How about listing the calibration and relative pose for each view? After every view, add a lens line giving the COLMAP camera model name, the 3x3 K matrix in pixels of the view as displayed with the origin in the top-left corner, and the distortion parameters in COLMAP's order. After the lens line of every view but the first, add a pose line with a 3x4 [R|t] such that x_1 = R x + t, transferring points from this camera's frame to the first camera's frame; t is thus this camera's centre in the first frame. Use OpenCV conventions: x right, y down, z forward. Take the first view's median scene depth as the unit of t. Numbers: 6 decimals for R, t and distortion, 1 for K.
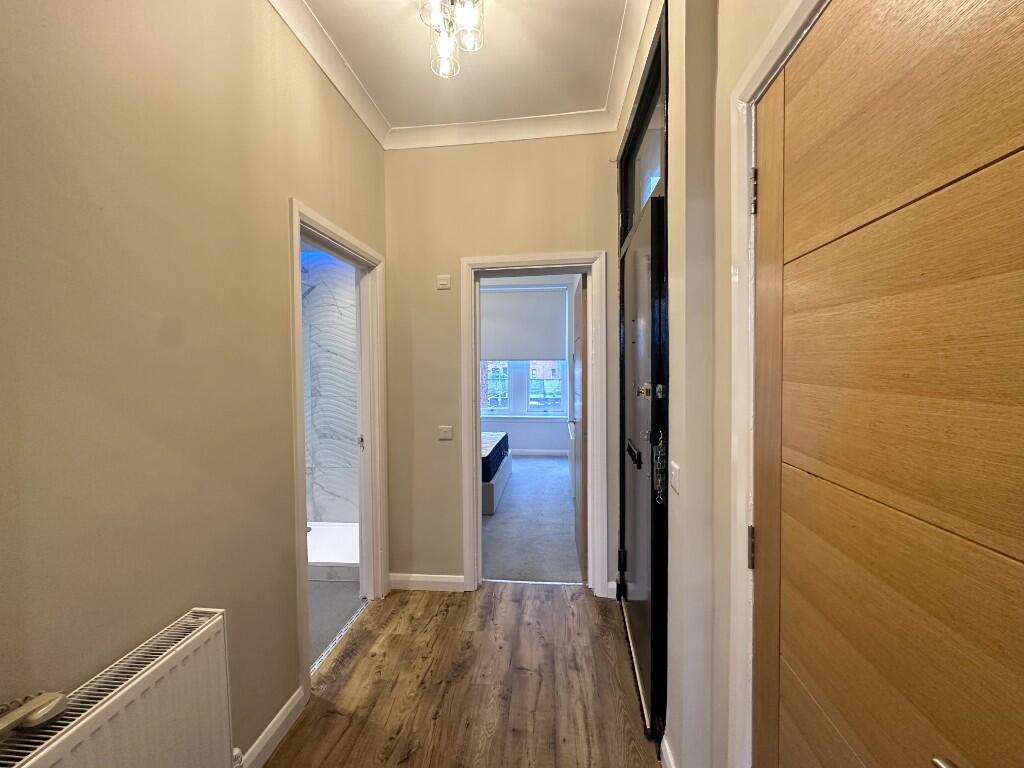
lens RADIAL K [[408.0, 0, 514.0], [0, 408.0, 381.7], [0, 0, 1]] dist [-0.000132, -0.000890]
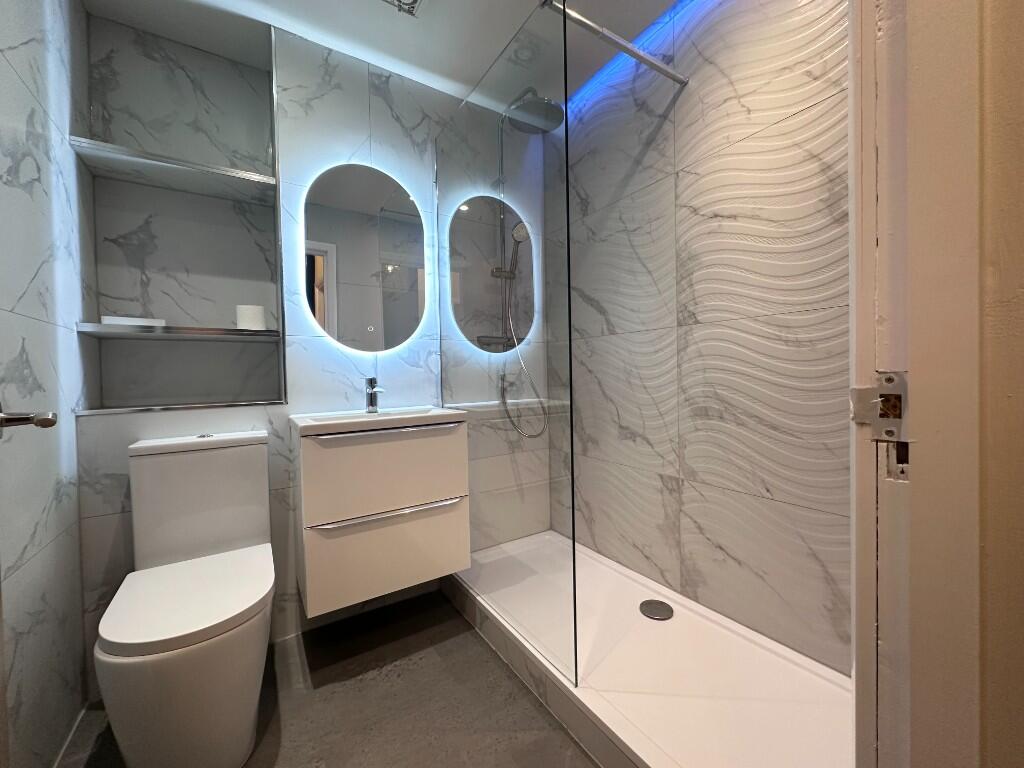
lens RADIAL K [[408.0, 0, 509.6], [0, 408.0, 380.0], [0, 0, 1]] dist [-0.000132, -0.000890]
pose [[0.617660, 0.007245, -0.786412, -0.247176], [-0.009941, 0.999950, 0.001405, 0.098511], [0.786383, 0.006950, 0.617701, 0.559503]]
